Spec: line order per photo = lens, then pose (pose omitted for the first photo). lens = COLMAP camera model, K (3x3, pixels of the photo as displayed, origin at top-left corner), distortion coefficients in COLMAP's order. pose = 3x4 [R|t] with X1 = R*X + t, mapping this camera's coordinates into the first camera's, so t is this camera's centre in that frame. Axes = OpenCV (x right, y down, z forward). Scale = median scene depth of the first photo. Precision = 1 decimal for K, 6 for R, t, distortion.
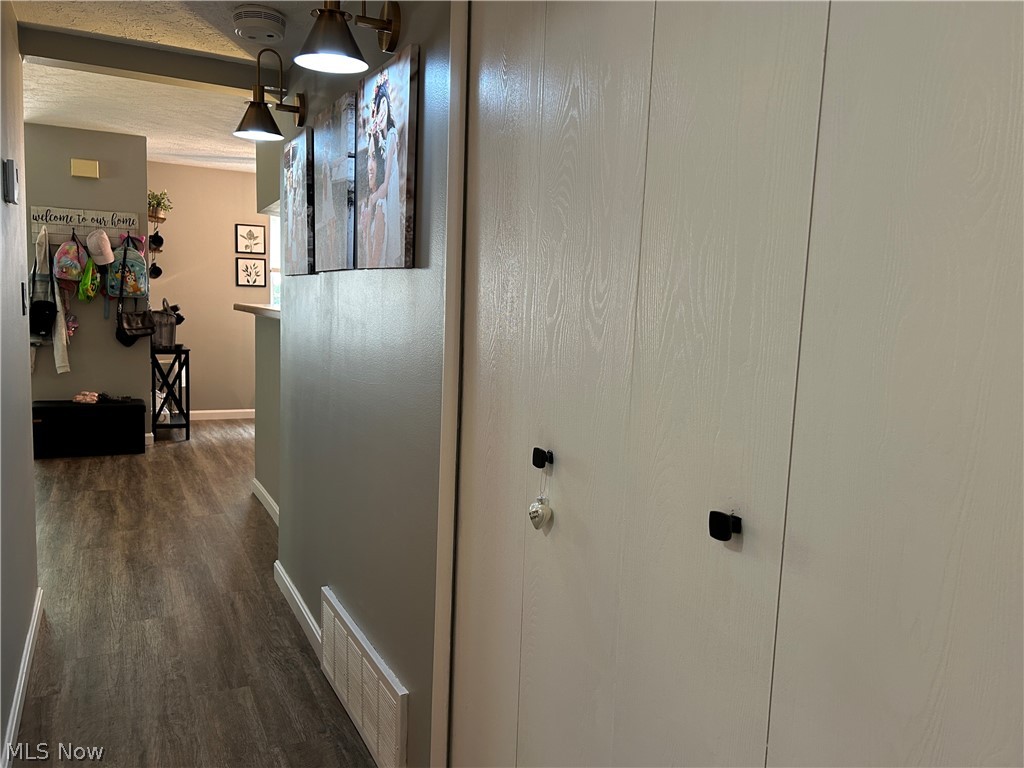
lens RADIAL K [[776.4, 0, 512.0], [0, 776.4, 384.0], [0, 0, 1]] dist [0.001931, -0.008224]
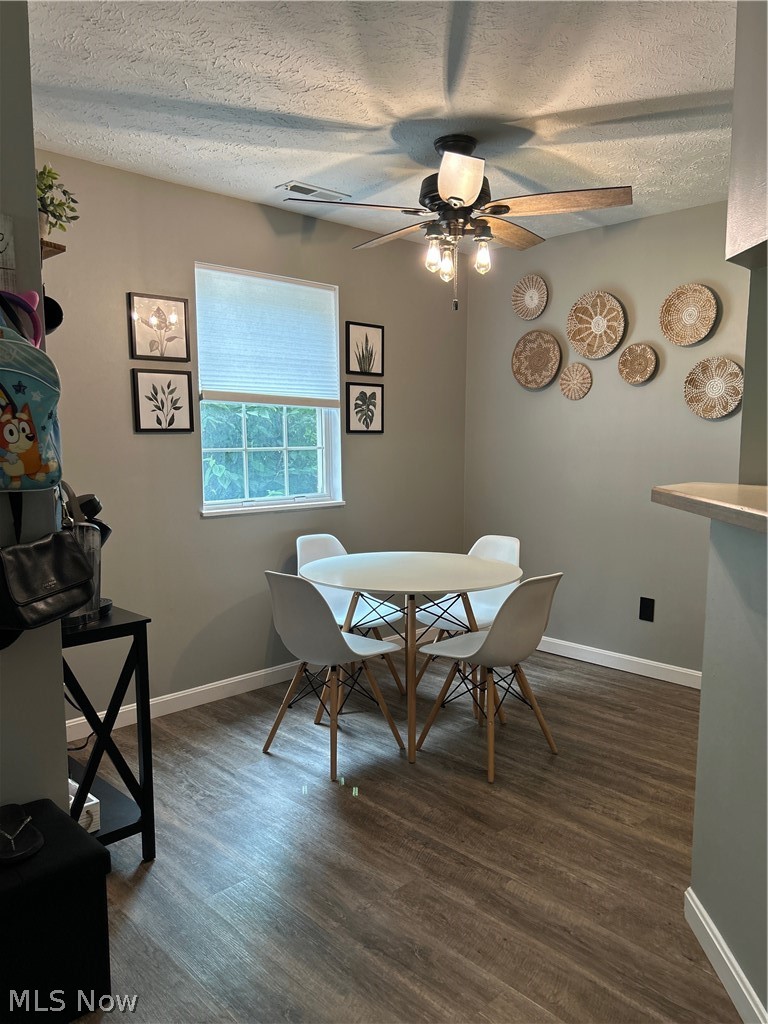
lens RADIAL K [[776.4, 0, 384.0], [0, 776.4, 512.0], [0, 0, 1]] dist [0.001931, -0.008224]
pose [[0.954947, -0.072624, 0.287752, -0.349960], [0.070053, 0.997358, 0.019233, -0.079305], [-0.288389, 0.001791, 0.957512, 0.530806]]
